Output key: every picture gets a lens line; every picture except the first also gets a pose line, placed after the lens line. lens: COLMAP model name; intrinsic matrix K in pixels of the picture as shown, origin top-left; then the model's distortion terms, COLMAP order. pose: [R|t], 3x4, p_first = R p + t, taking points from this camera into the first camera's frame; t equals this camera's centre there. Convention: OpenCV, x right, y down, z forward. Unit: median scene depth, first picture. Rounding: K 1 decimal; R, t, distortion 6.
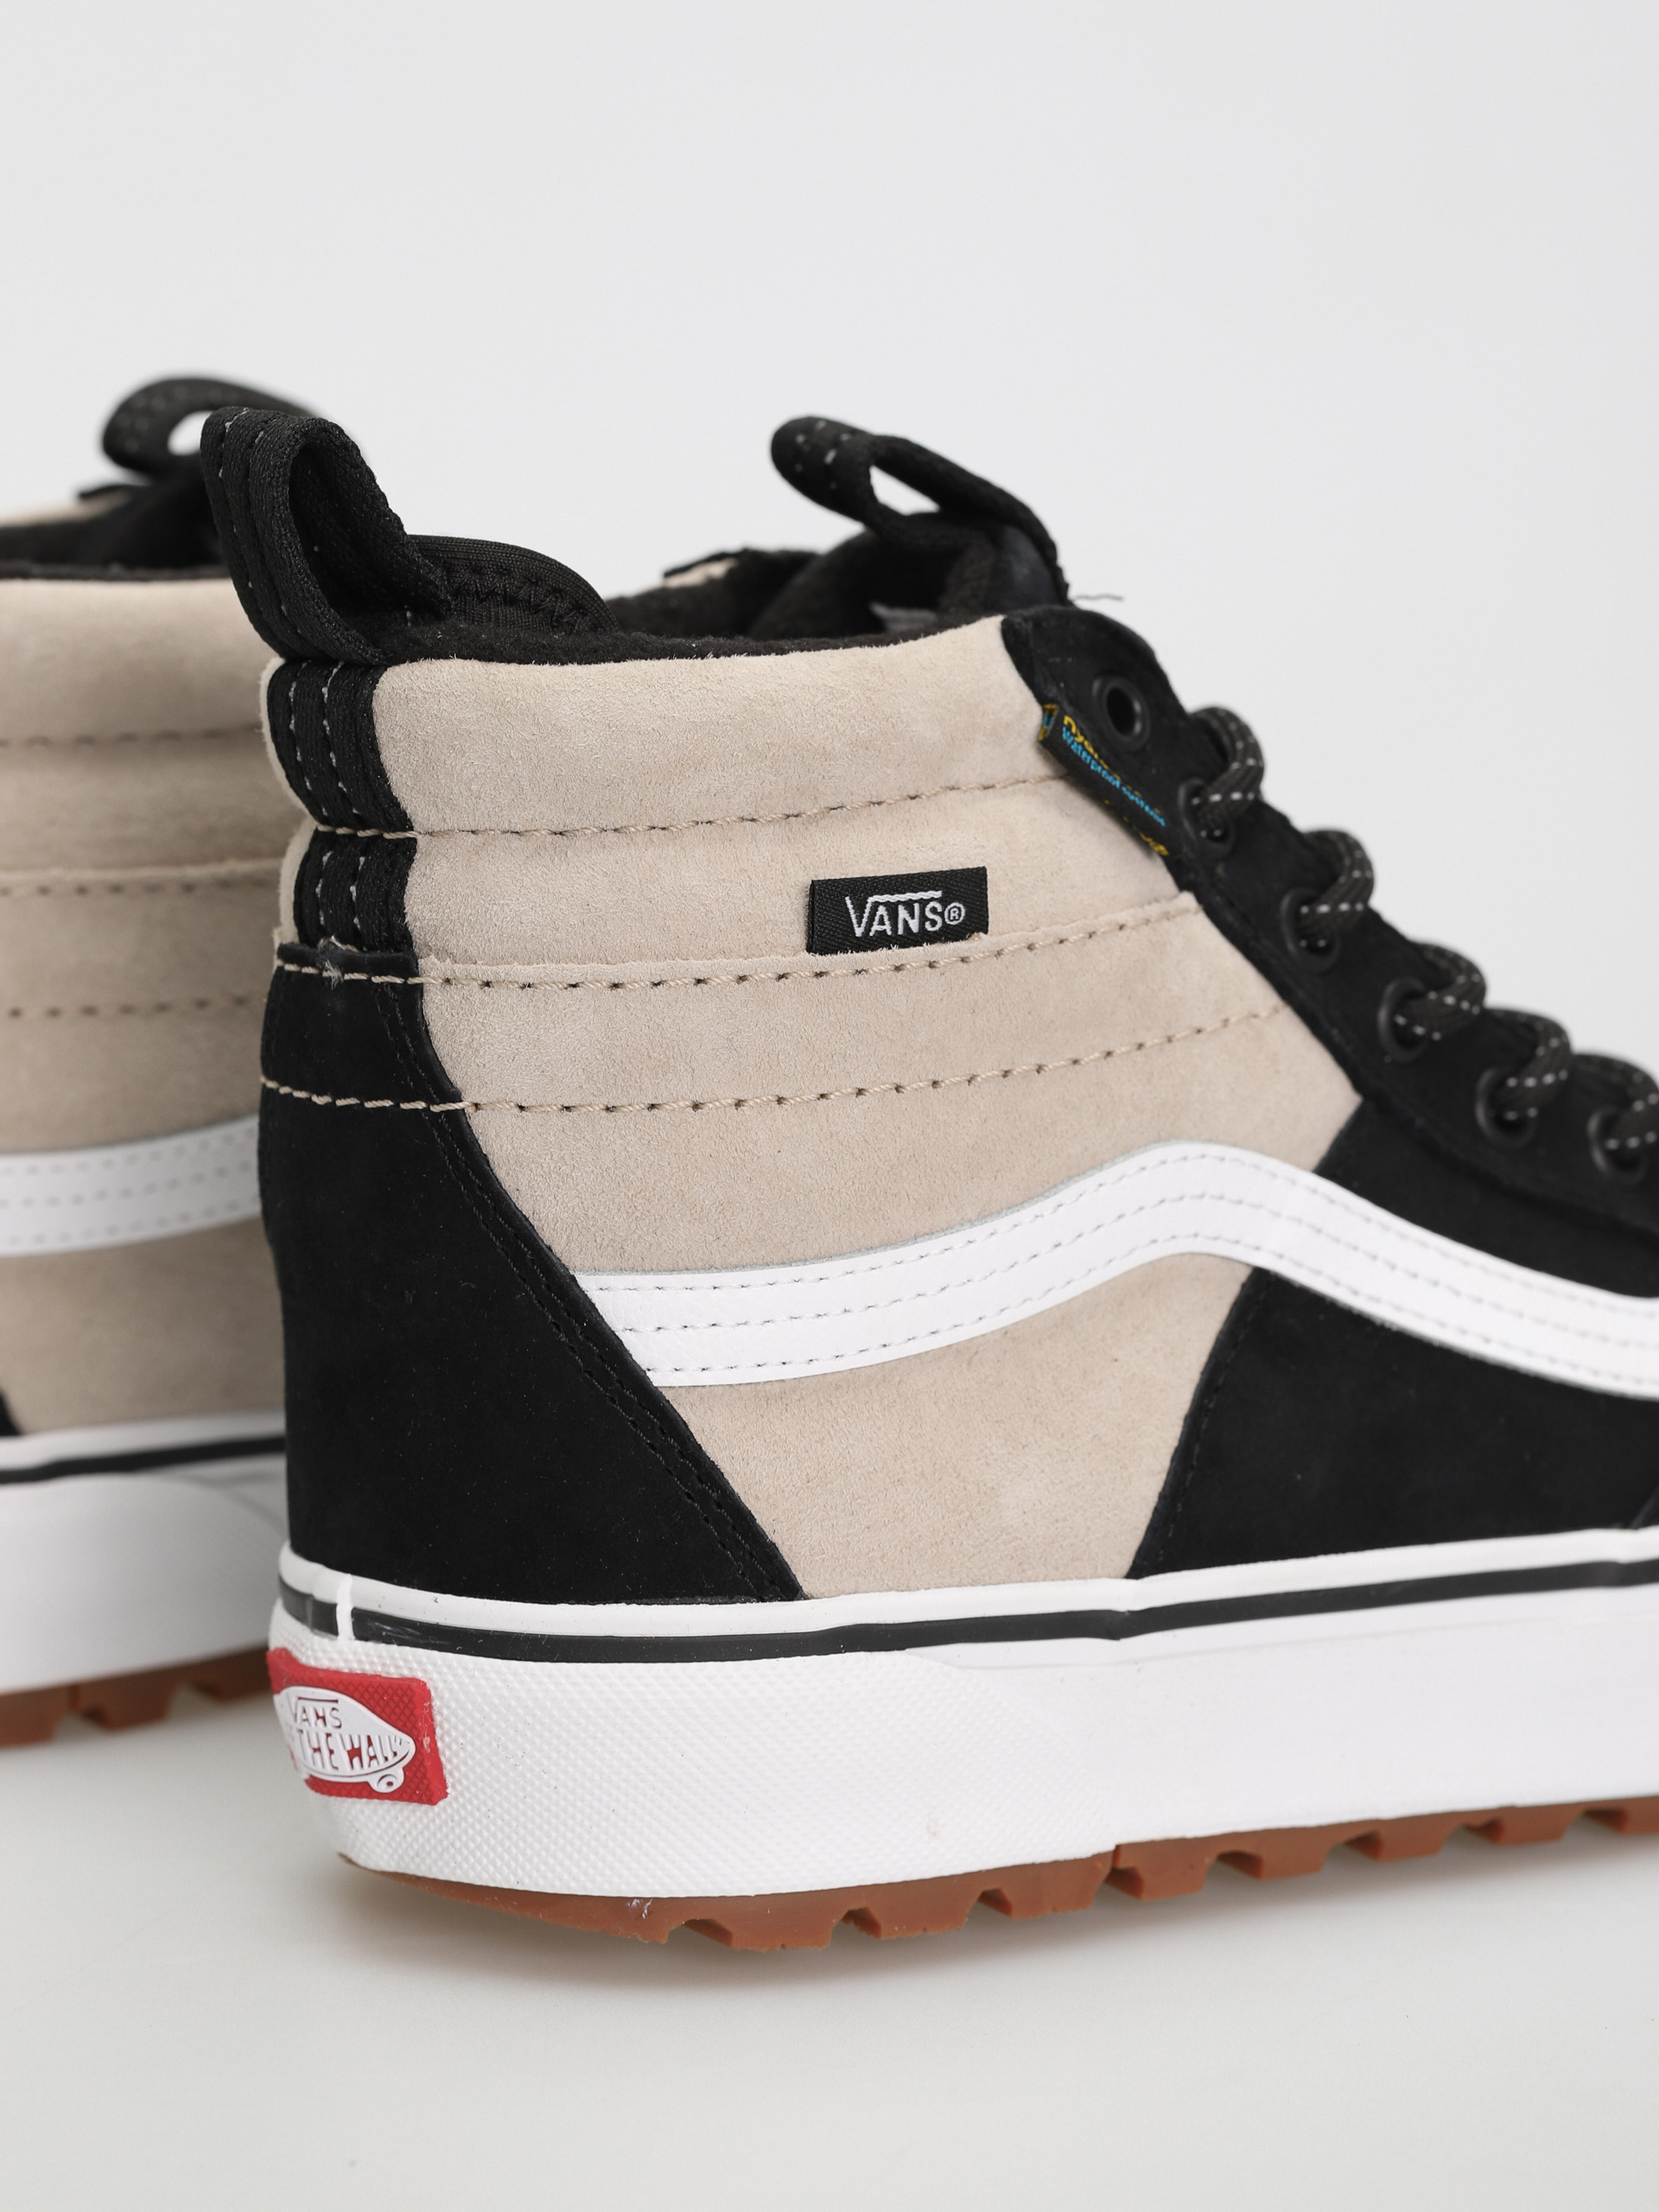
lens RADIAL K [[7693.5, 0, 829.5], [0, 7693.5, 1106.0], [0, 0, 1]] dist [-0.126986, 1.310898]
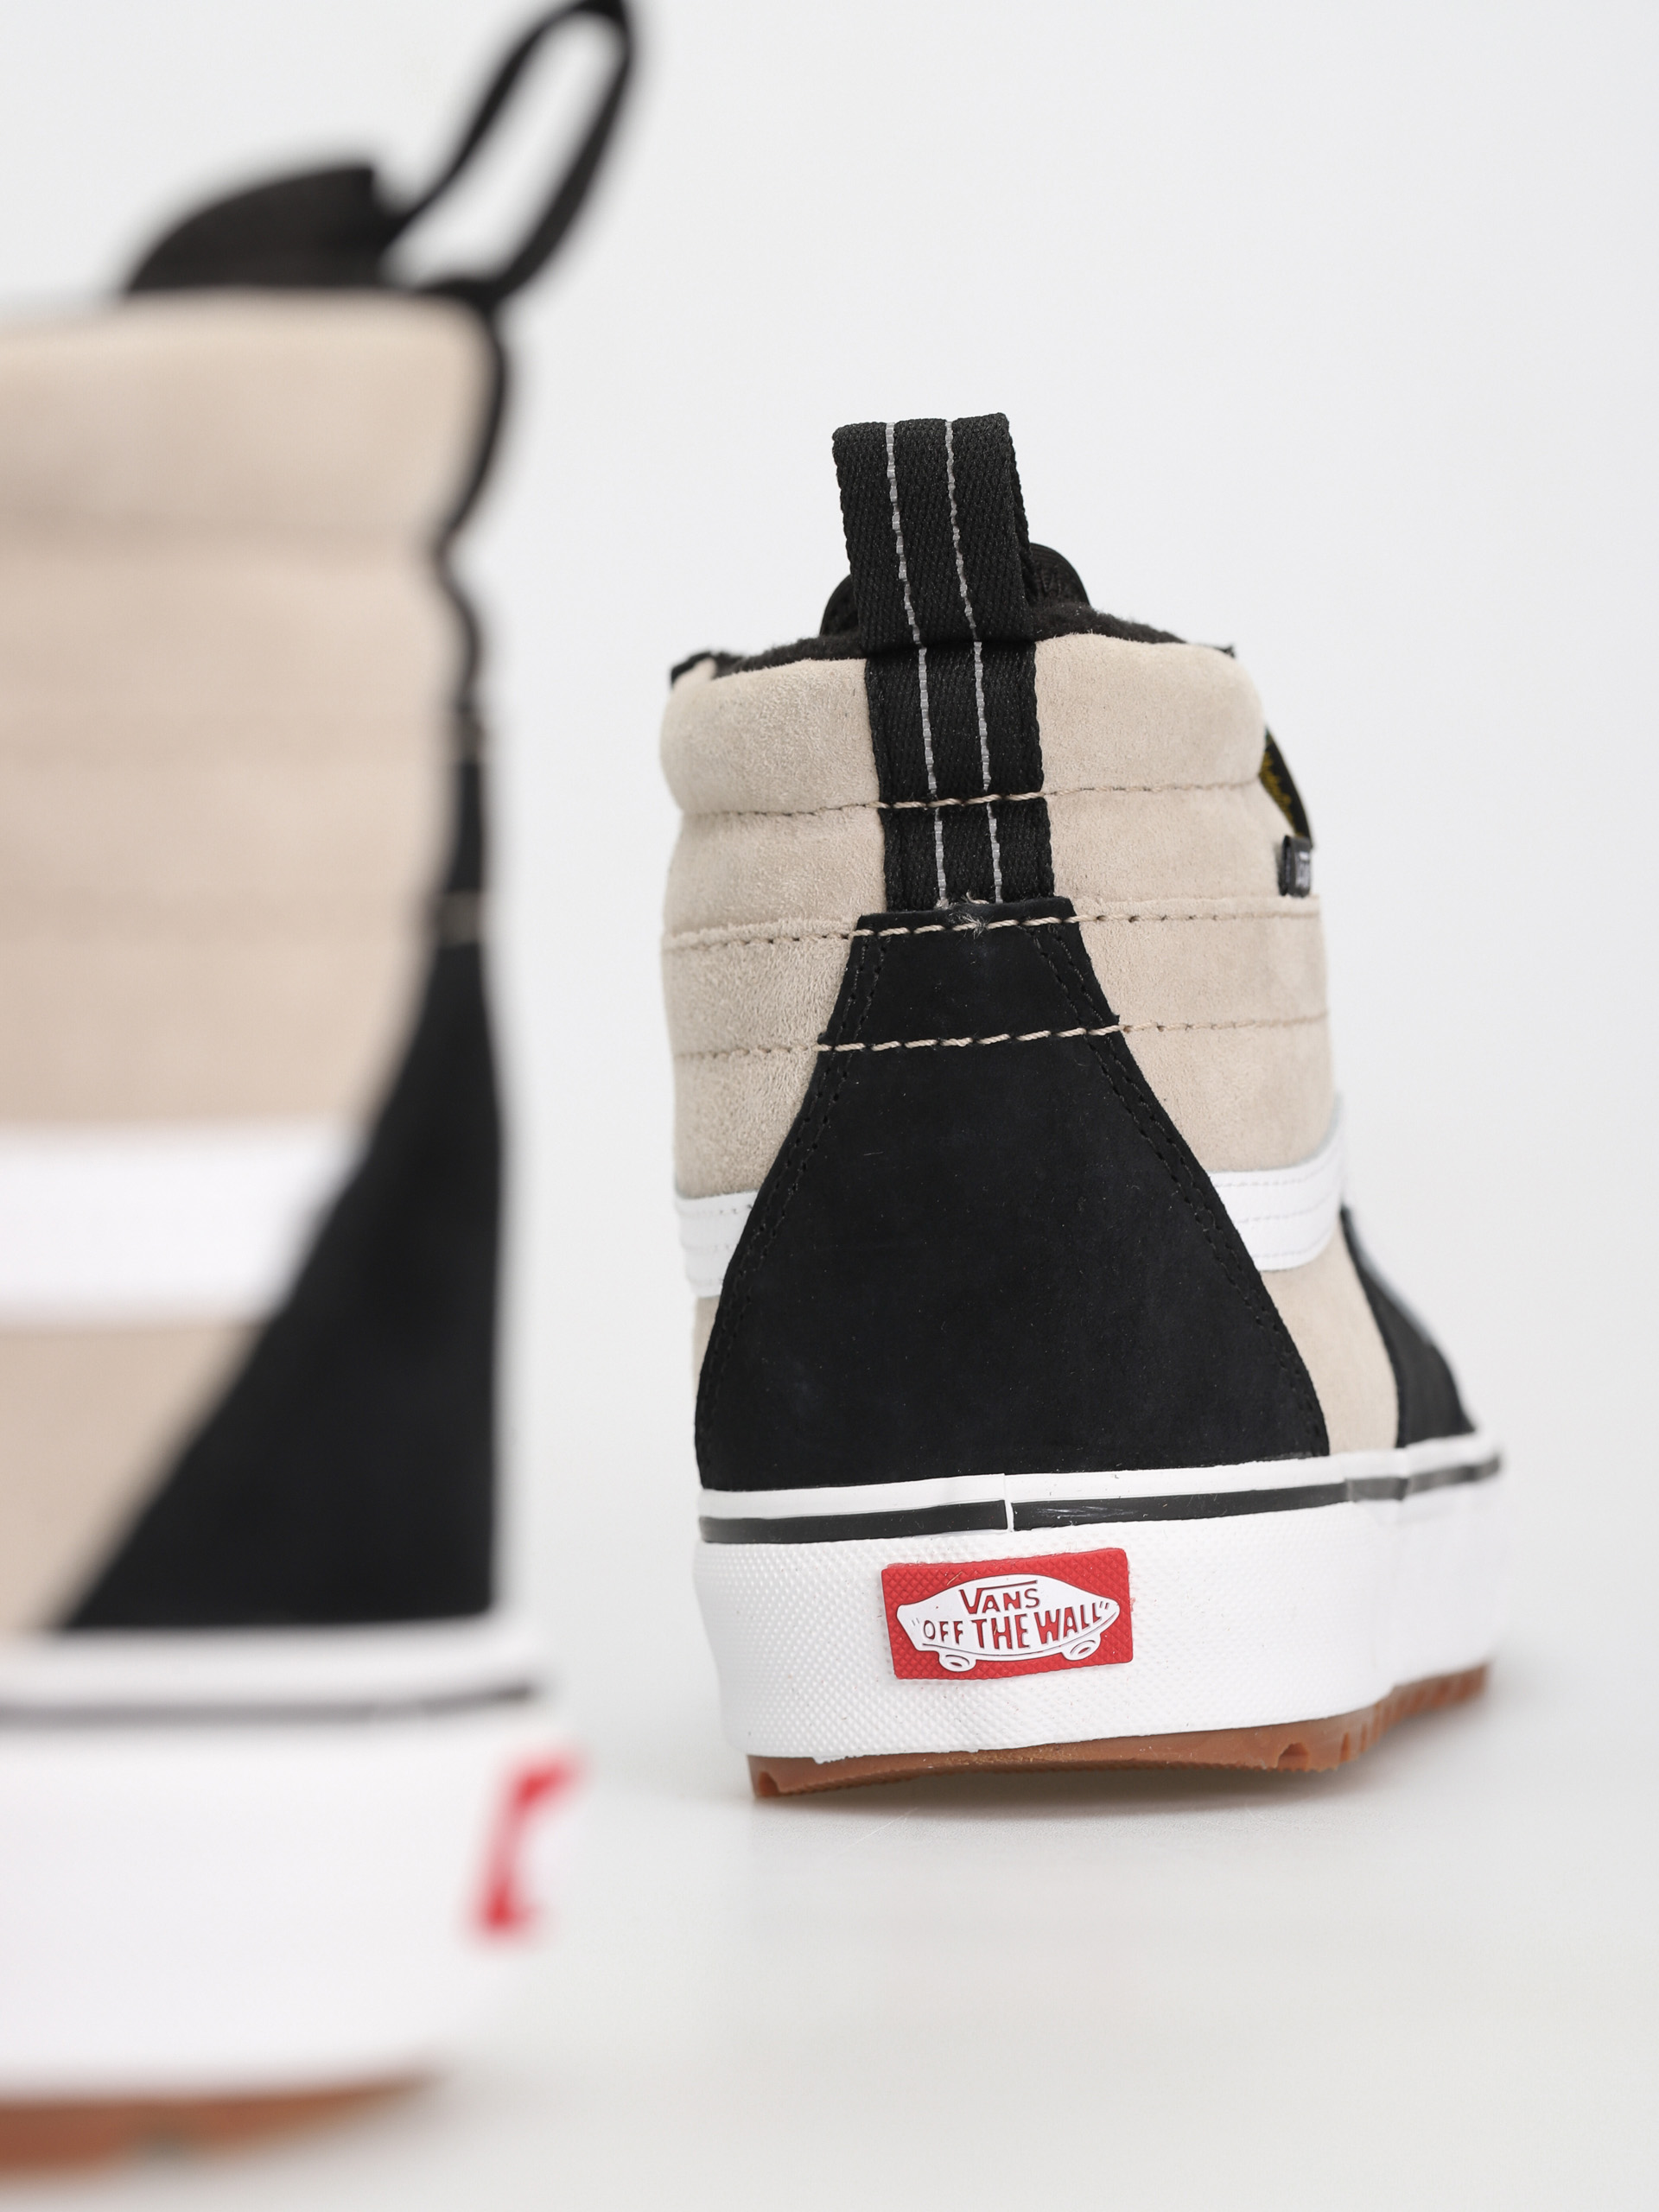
lens RADIAL K [[7693.5, 0, 829.5], [0, 7693.5, 1106.0], [0, 0, 1]] dist [-0.126986, 1.310898]
pose [[0.698152, -0.030581, 0.715296, -0.871357], [0.140052, 0.985619, -0.094557, 0.110340], [-0.702117, 0.166194, 0.692395, 0.246041]]
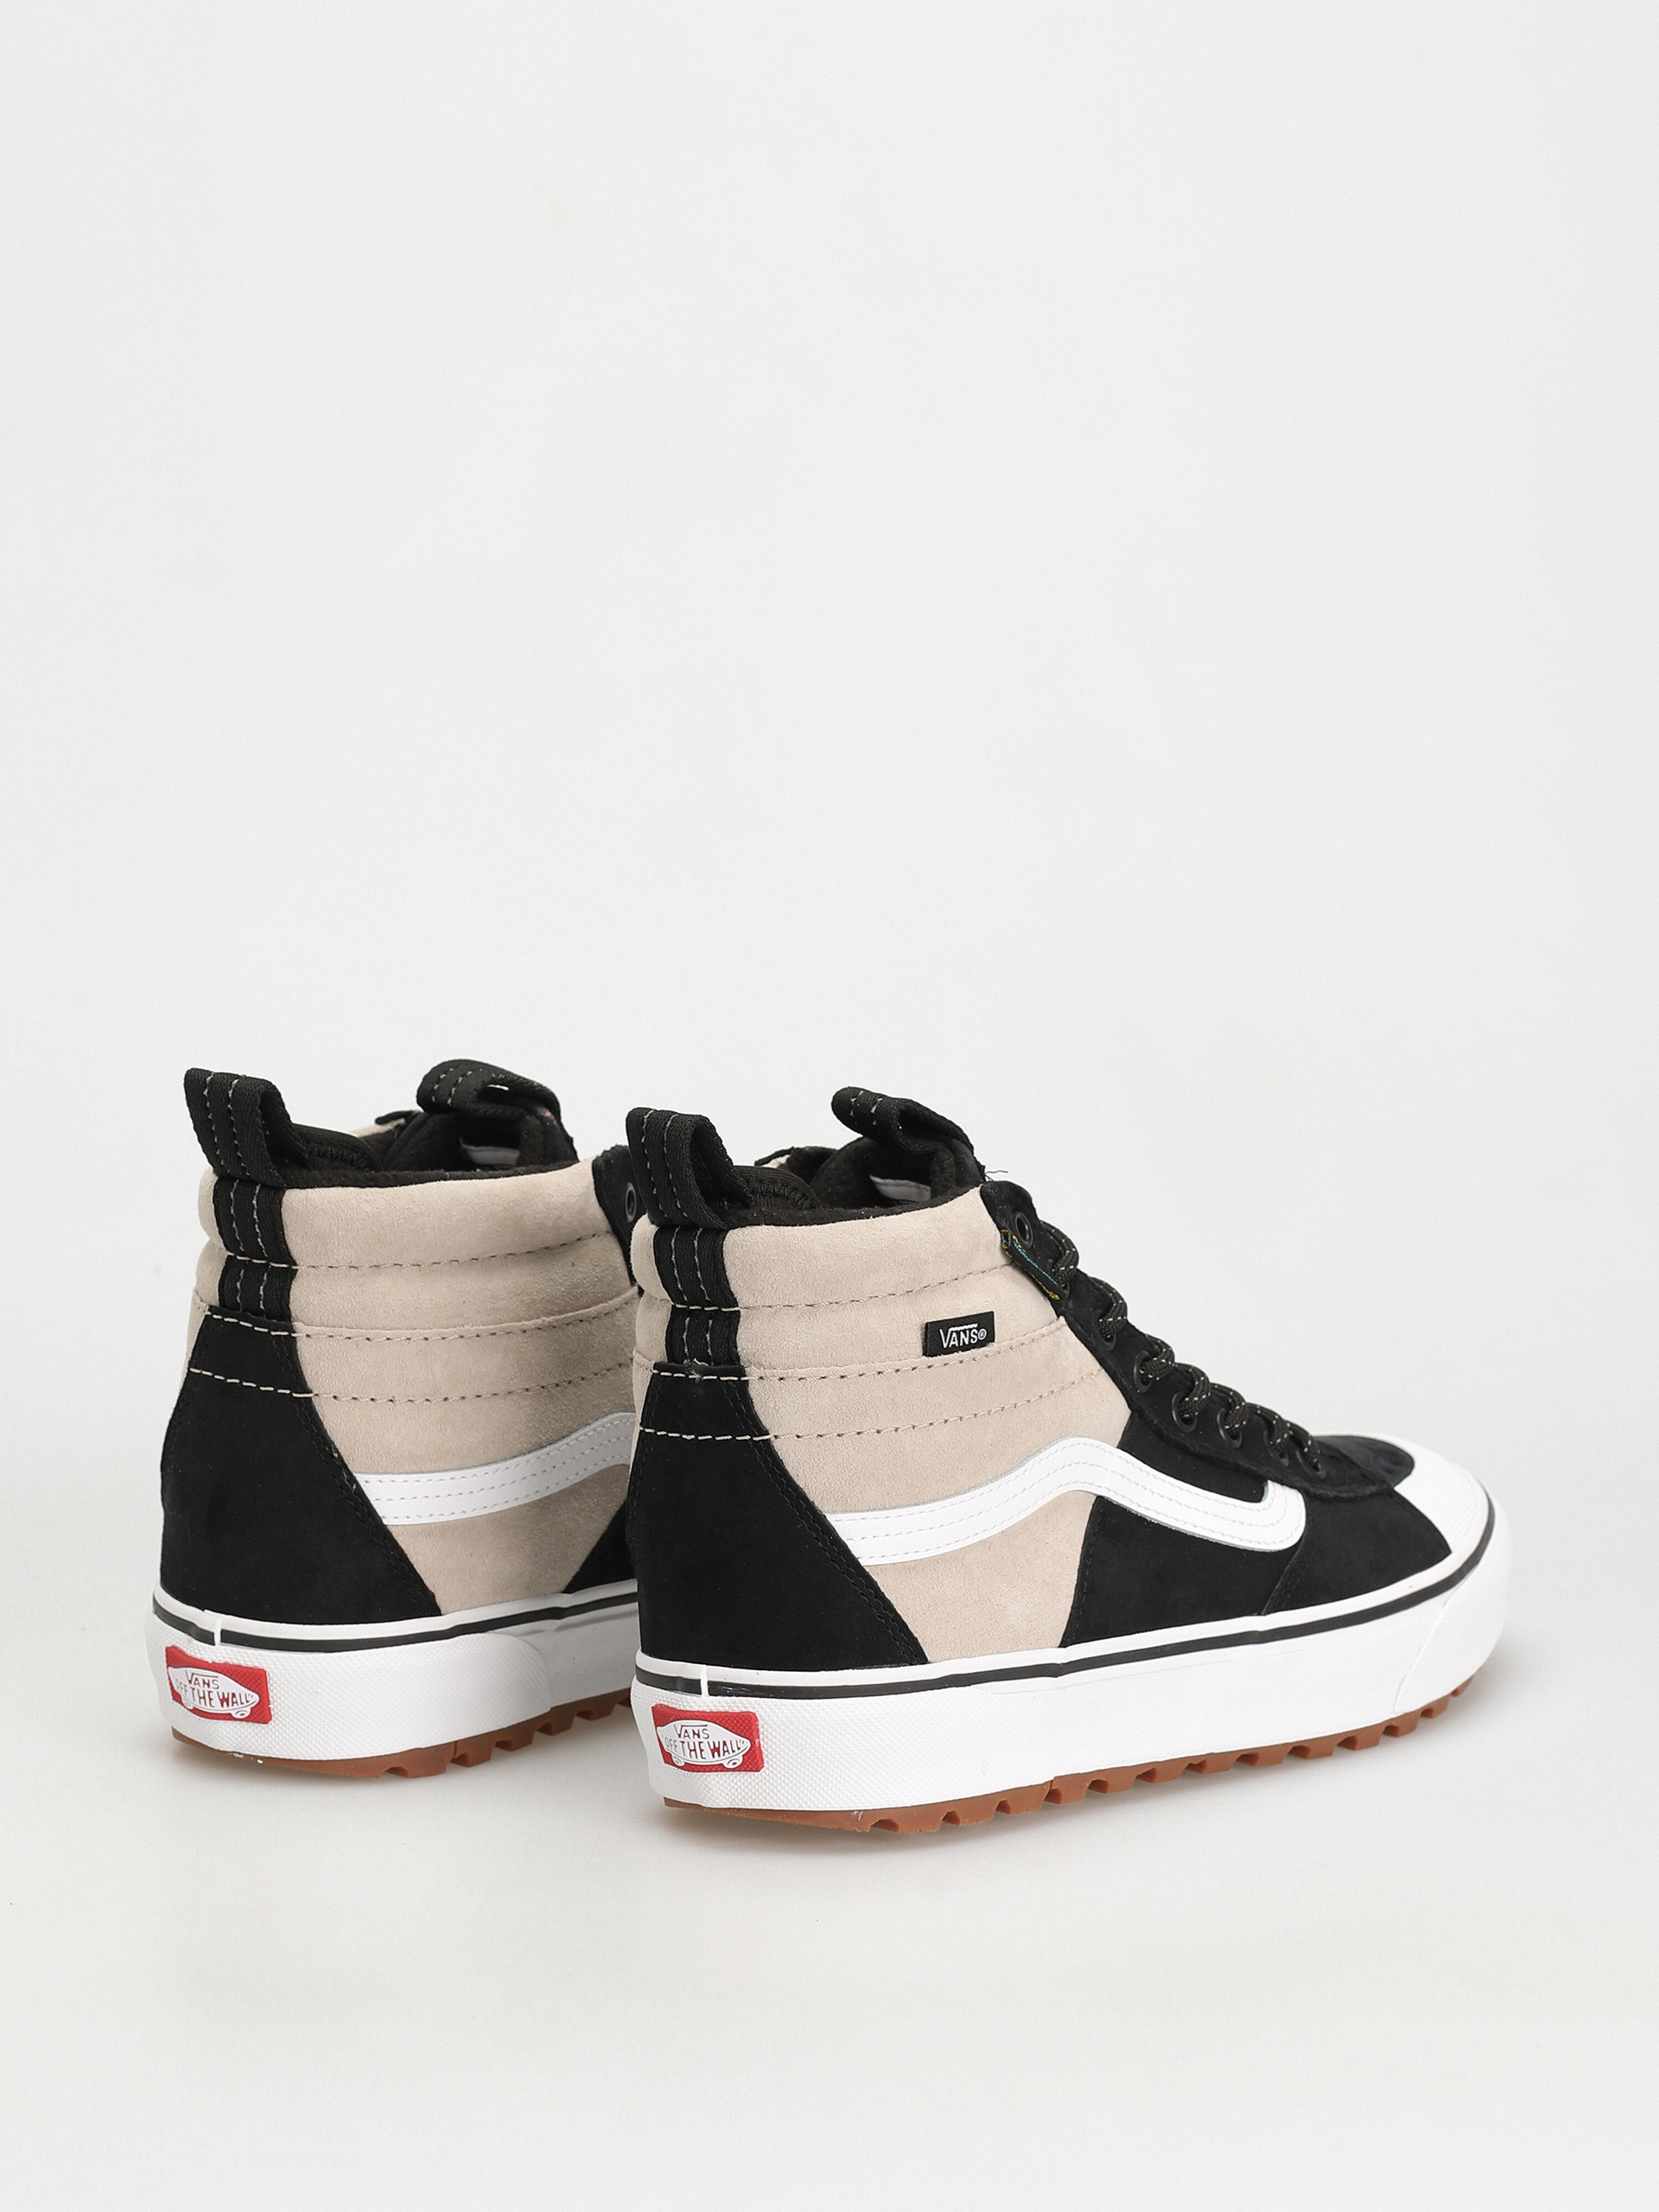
lens RADIAL K [[7693.5, 0, 829.5], [0, 7693.5, 1106.0], [0, 0, 1]] dist [-0.126986, 1.310898]
pose [[0.975232, -0.037971, 0.217899, -0.478593], [0.044804, 0.998644, -0.026502, -0.033344], [-0.216597, 0.035608, 0.975611, -1.042299]]
